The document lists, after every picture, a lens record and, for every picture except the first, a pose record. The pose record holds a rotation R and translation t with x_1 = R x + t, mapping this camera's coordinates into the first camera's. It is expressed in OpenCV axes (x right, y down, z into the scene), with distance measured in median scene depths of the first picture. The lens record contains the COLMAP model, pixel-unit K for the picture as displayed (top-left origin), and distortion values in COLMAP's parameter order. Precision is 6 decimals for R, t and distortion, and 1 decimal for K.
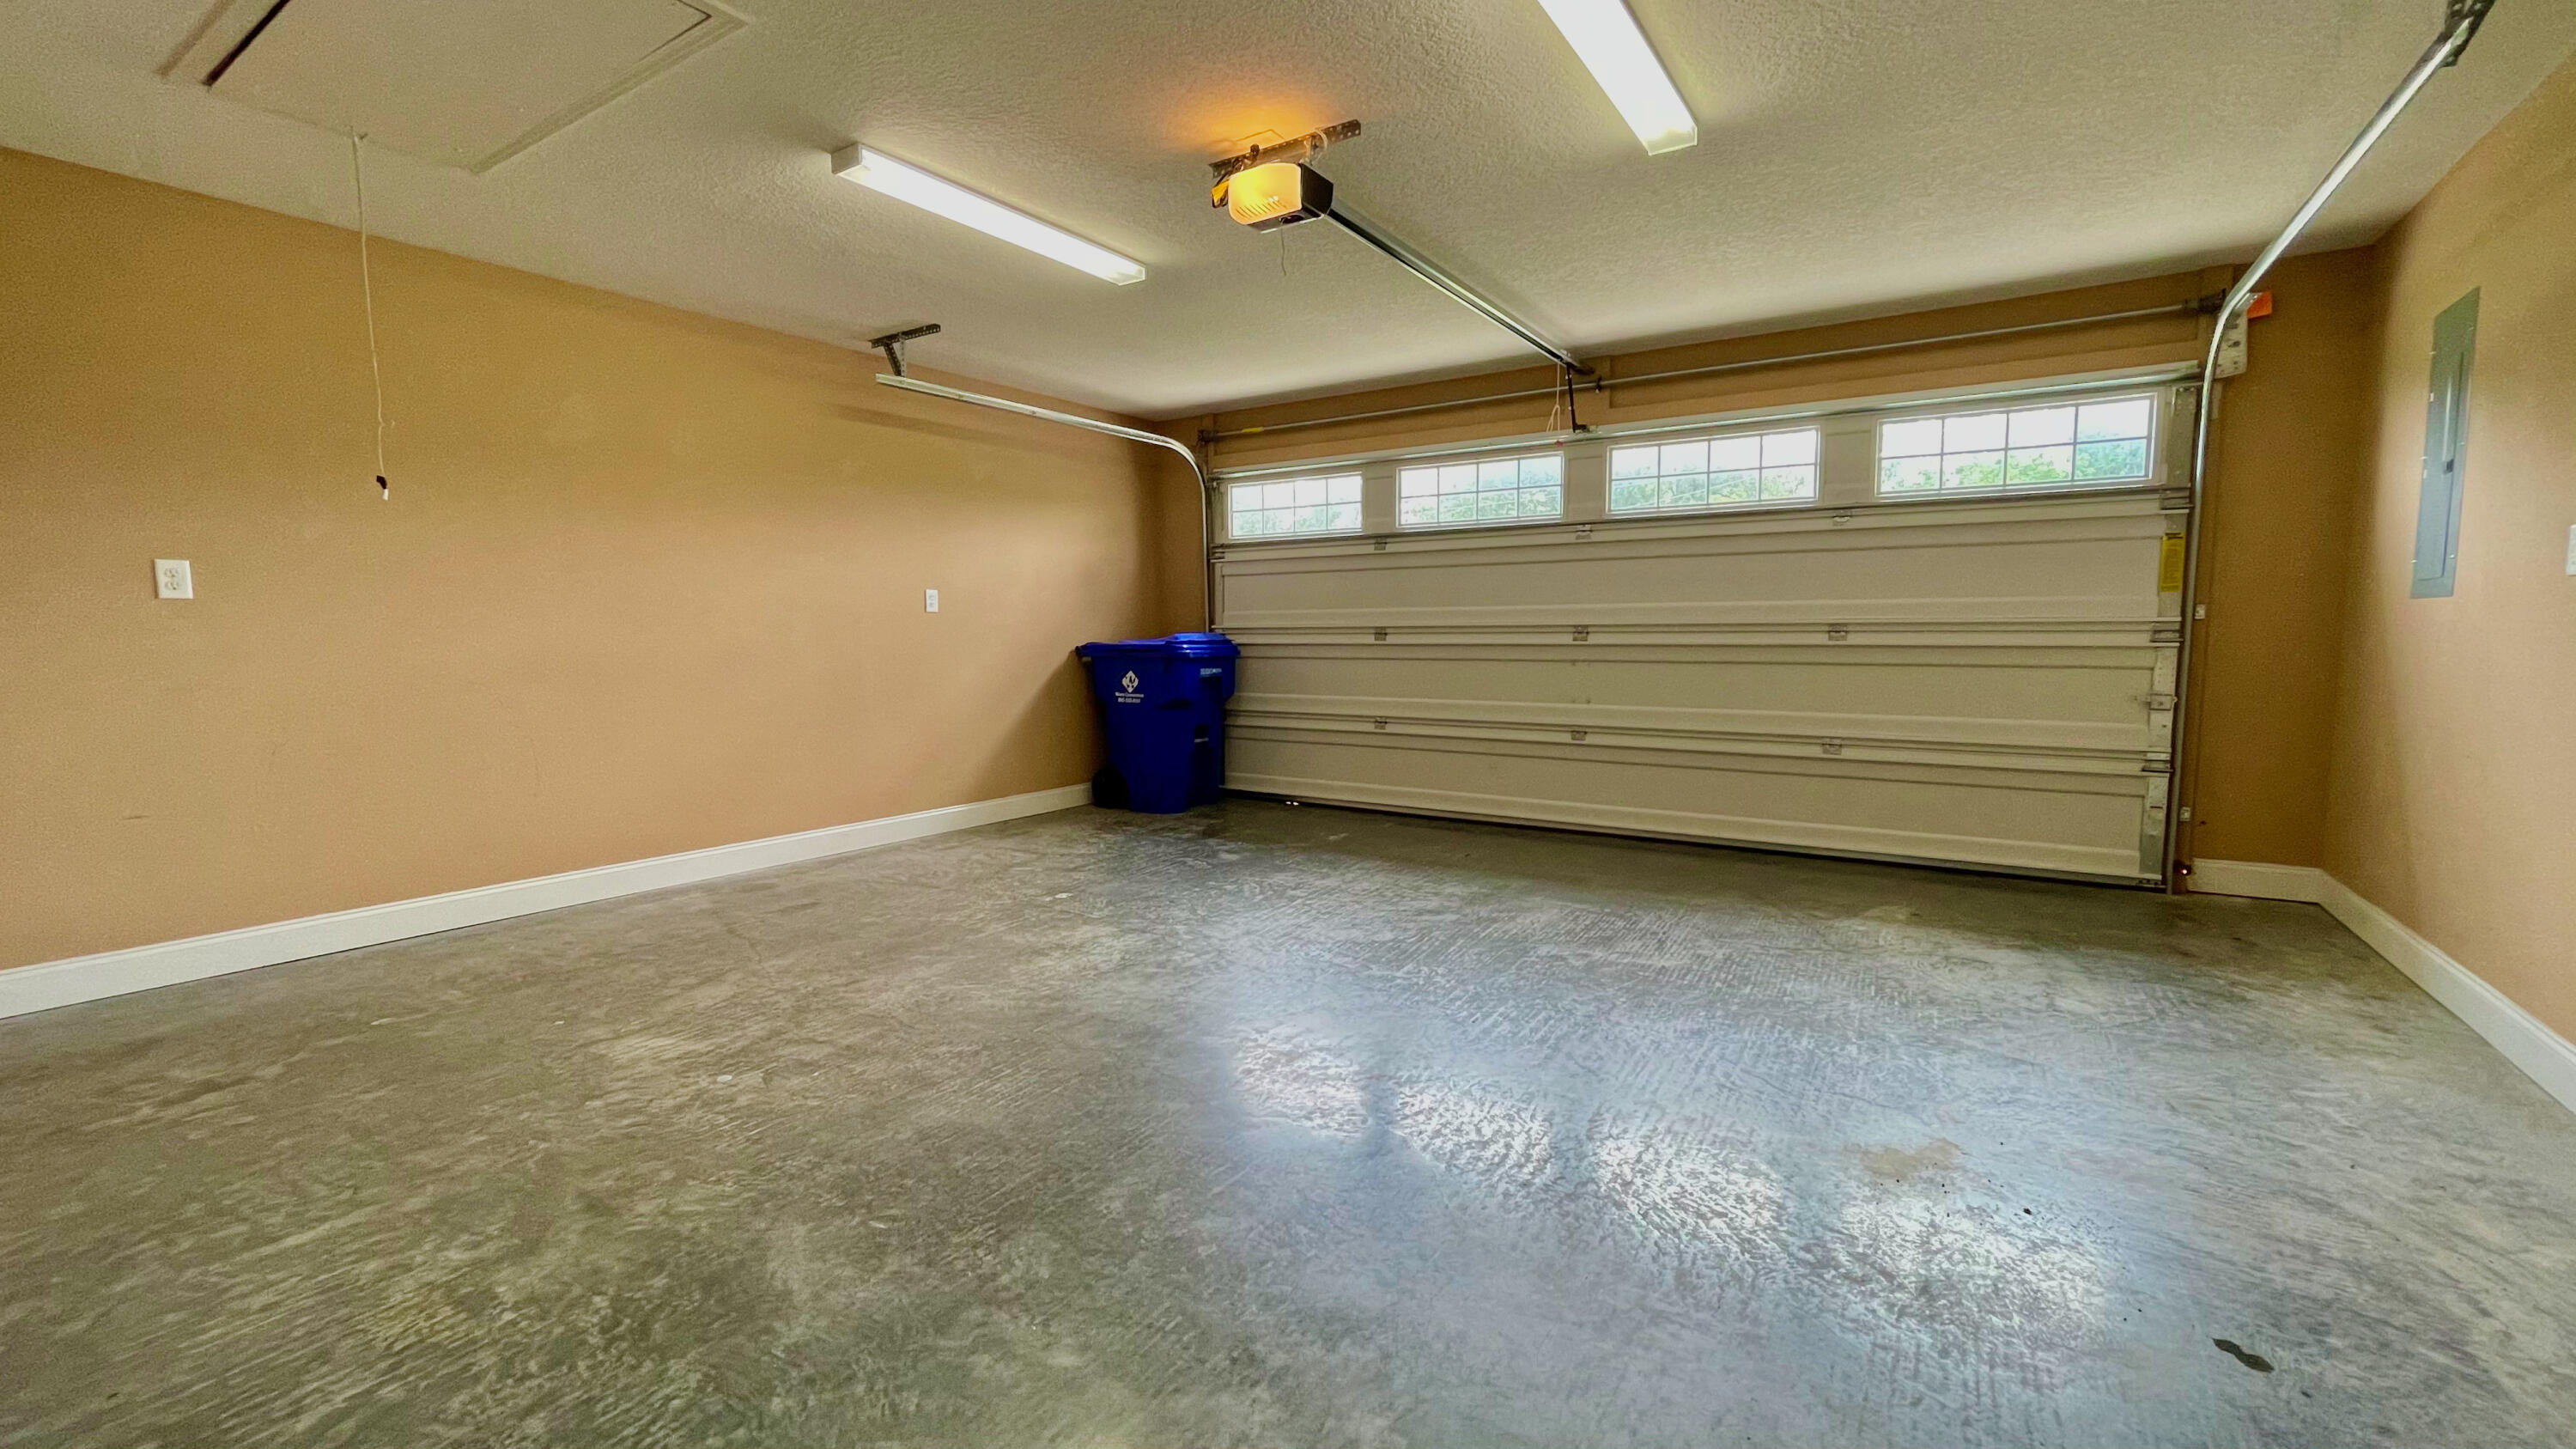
lens RADIAL K [[1049.6, 0, 1284.7], [0, 1049.6, 723.1], [0, 0, 1]] dist [-0.000758, -0.000606]
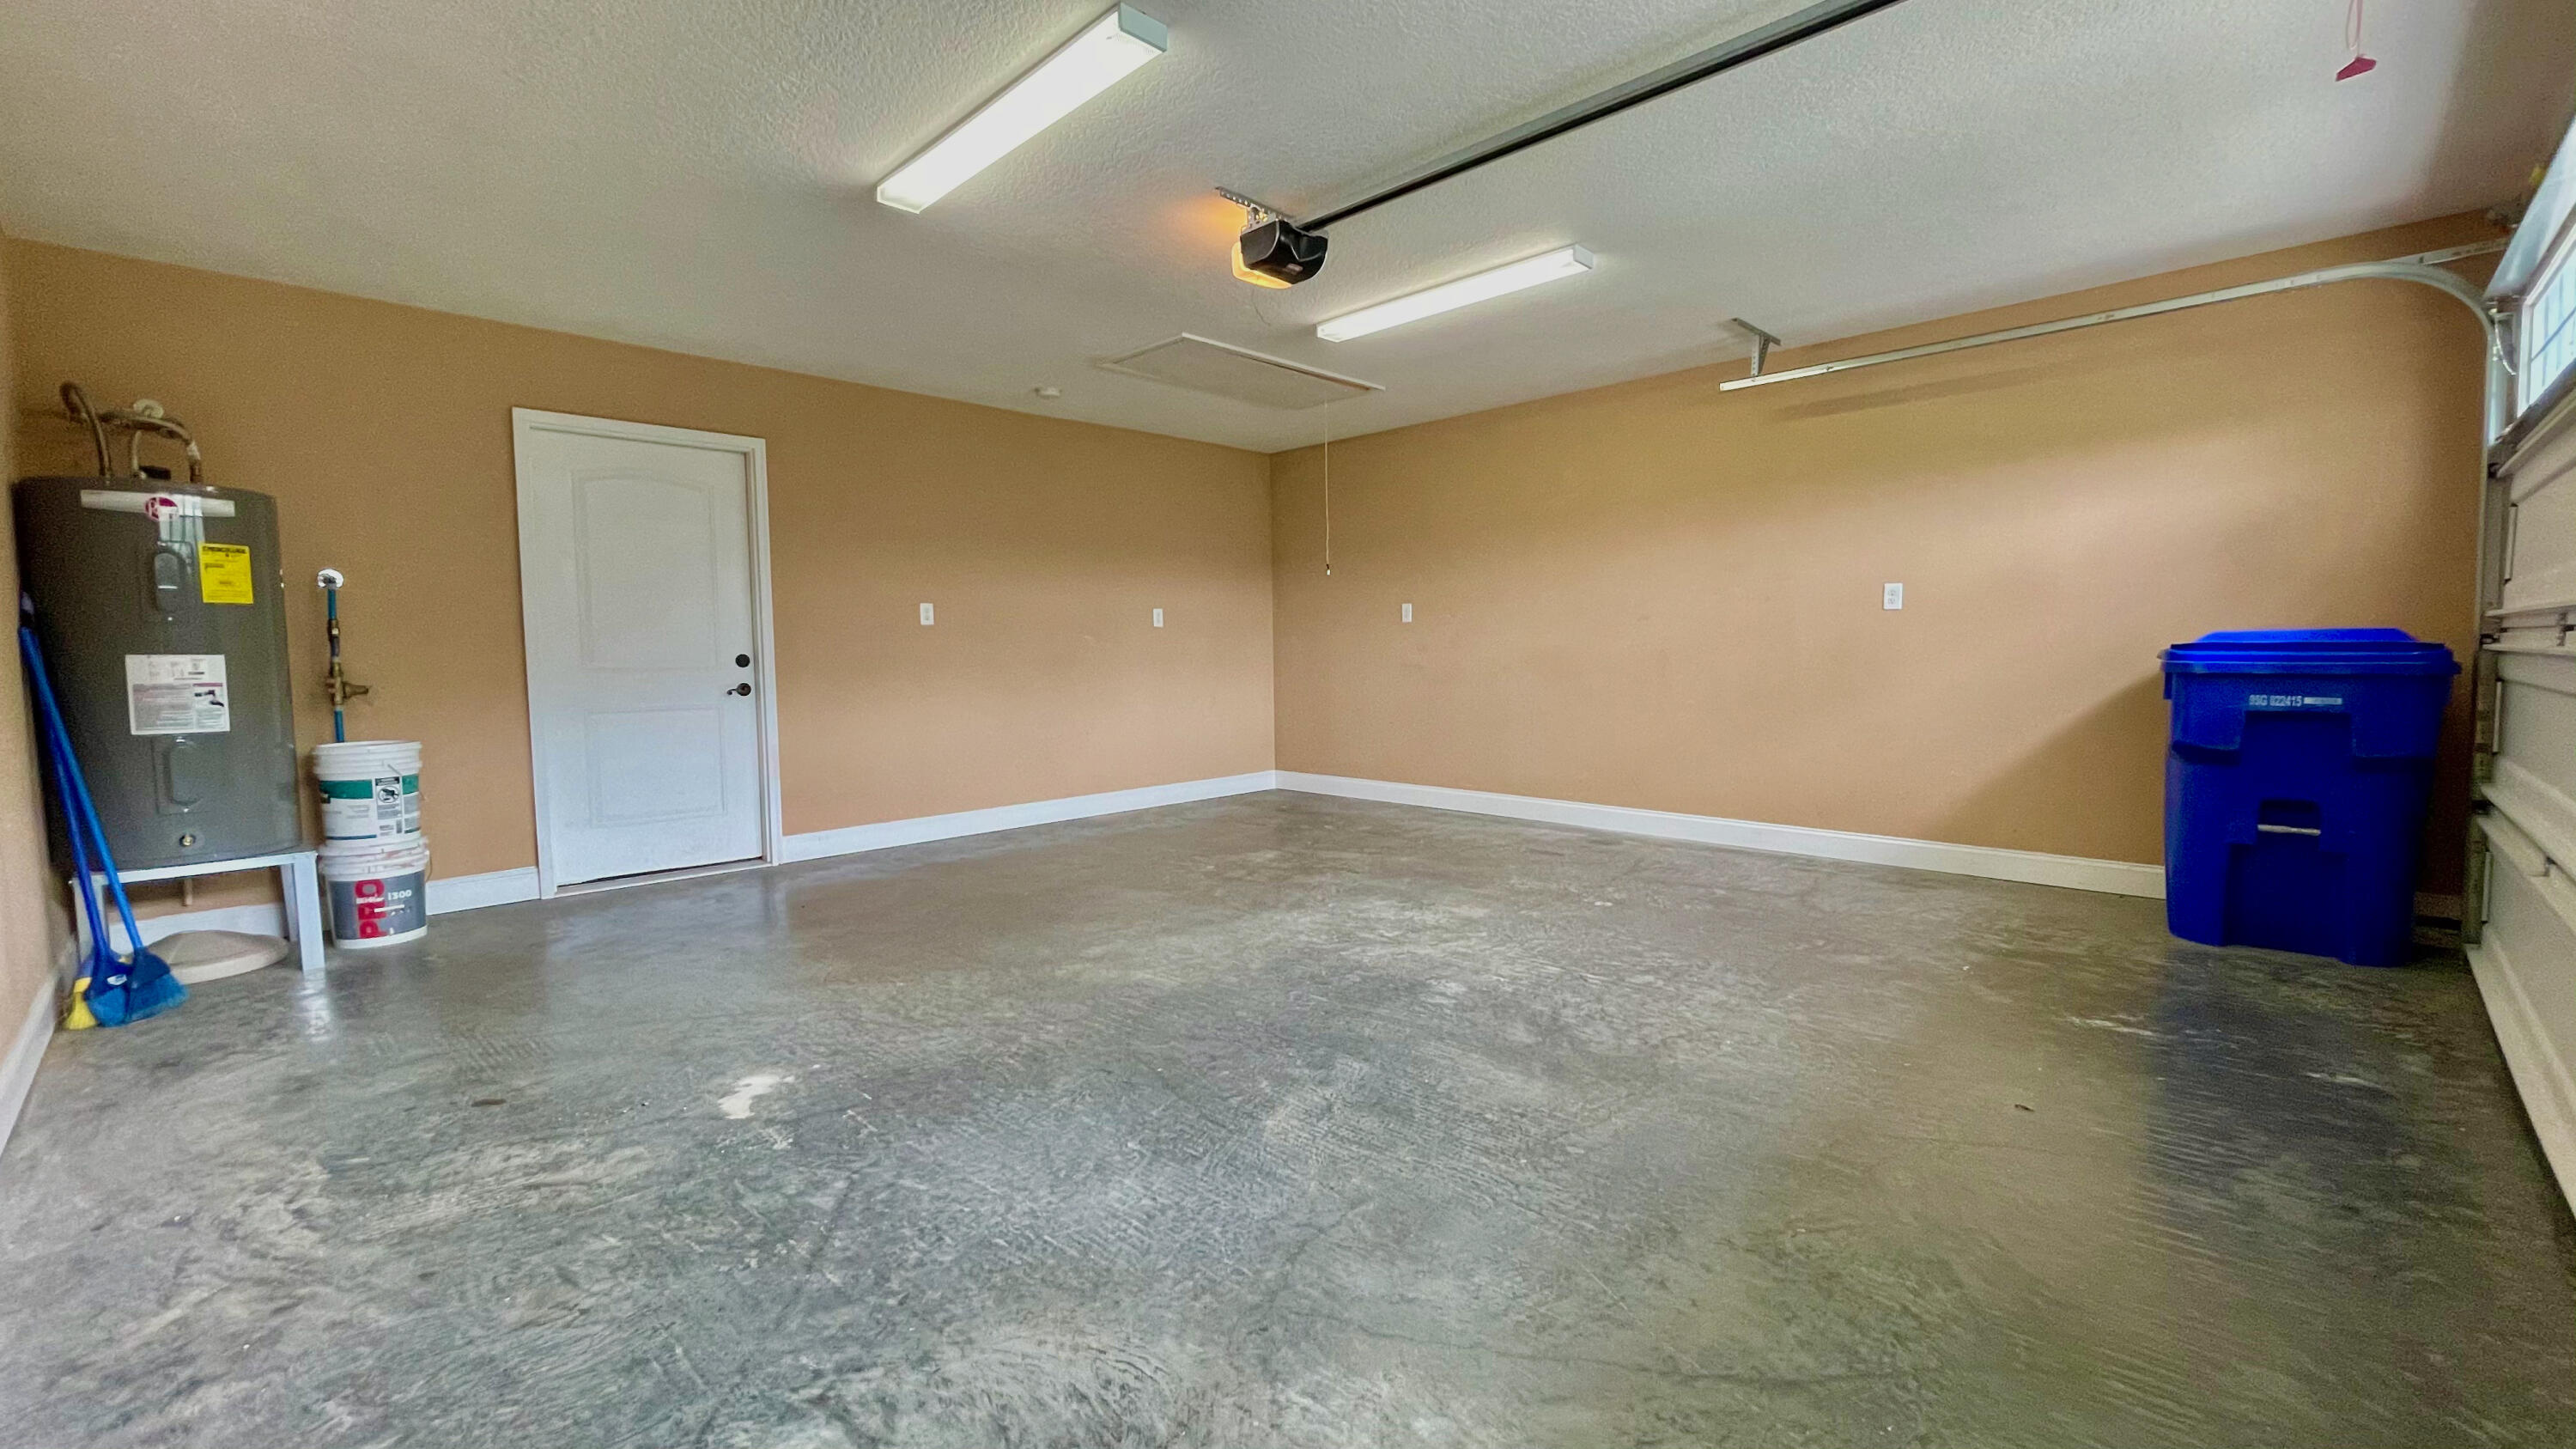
lens RADIAL K [[1049.6, 0, 1284.7], [0, 1049.6, 723.1], [0, 0, 1]] dist [-0.000758, -0.000606]
pose [[-0.194290, 0.077300, -0.977894, 0.976148], [-0.074333, 0.992864, 0.093252, -0.089366], [0.978124, 0.090808, -0.187158, 1.081959]]
